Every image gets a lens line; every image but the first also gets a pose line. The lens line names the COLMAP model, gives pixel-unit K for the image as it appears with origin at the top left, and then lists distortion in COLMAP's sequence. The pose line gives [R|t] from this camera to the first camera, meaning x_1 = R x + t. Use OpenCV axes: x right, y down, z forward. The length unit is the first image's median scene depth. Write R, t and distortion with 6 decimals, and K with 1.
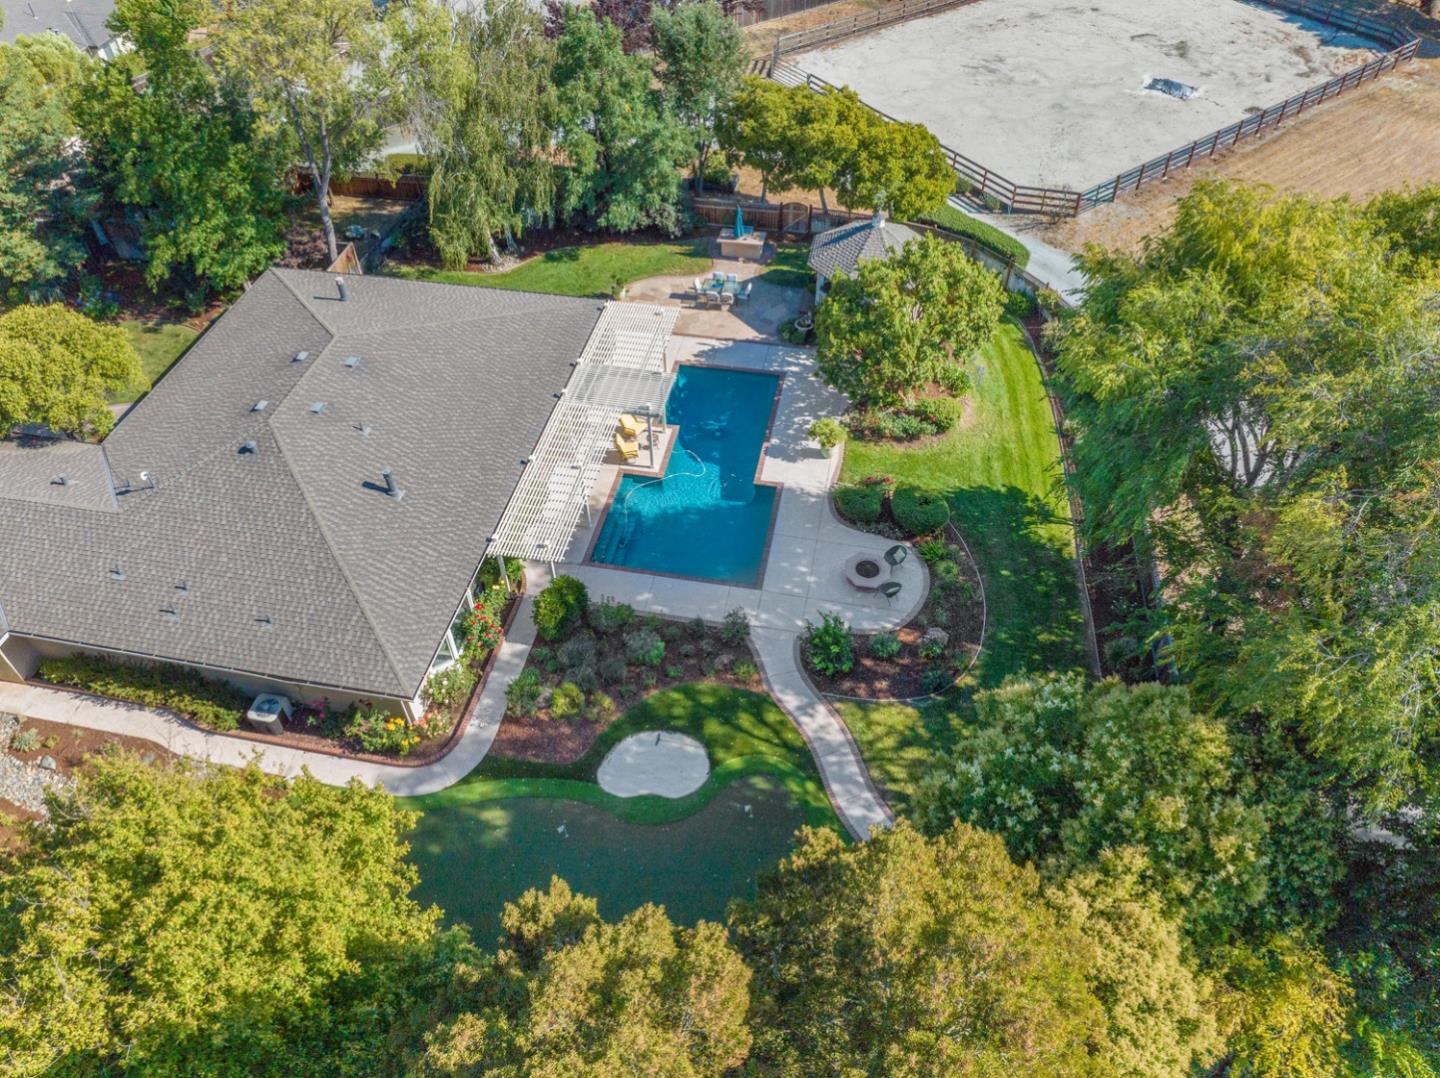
lens RADIAL K [[1153.1, 0, 693.1], [0, 1153.1, 498.9], [0, 0, 1]] dist [-0.027731, -0.004444]
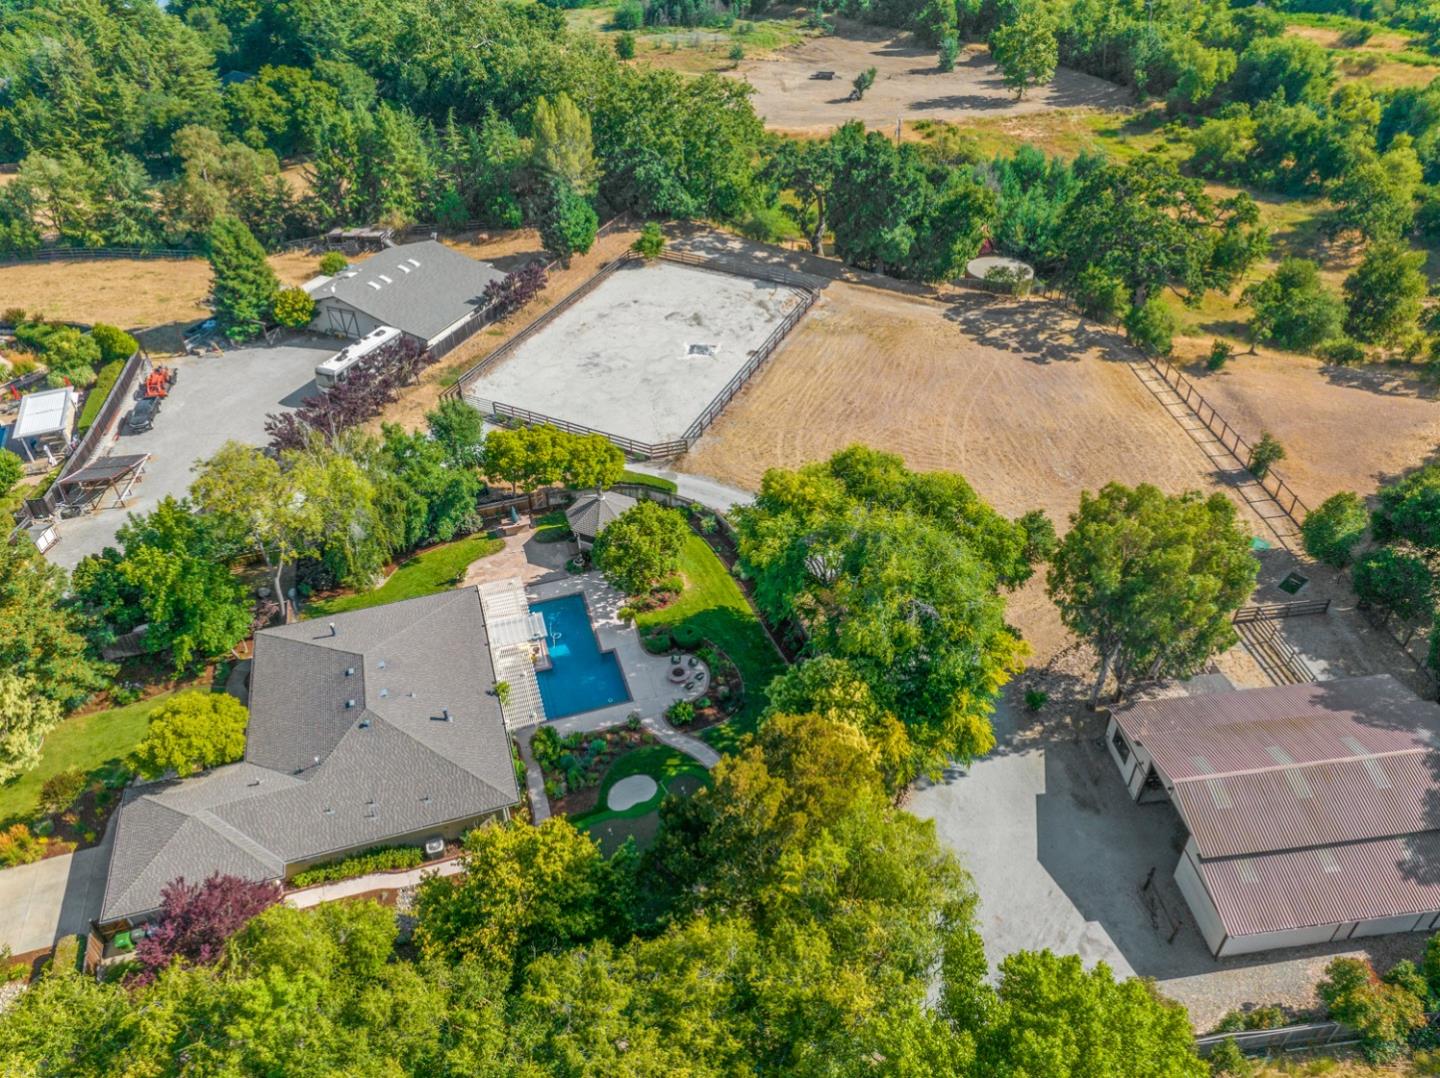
lens RADIAL K [[1123.4, 0, 722.9], [0, 1123.4, 480.0], [0, 0, 1]] dist [0.007849, -0.061532]
pose [[0.882563, -0.285778, 0.373381, -0.364239], [0.339087, 0.936964, -0.084371, -0.054273], [-0.325733, 0.201071, 0.923834, -0.799191]]
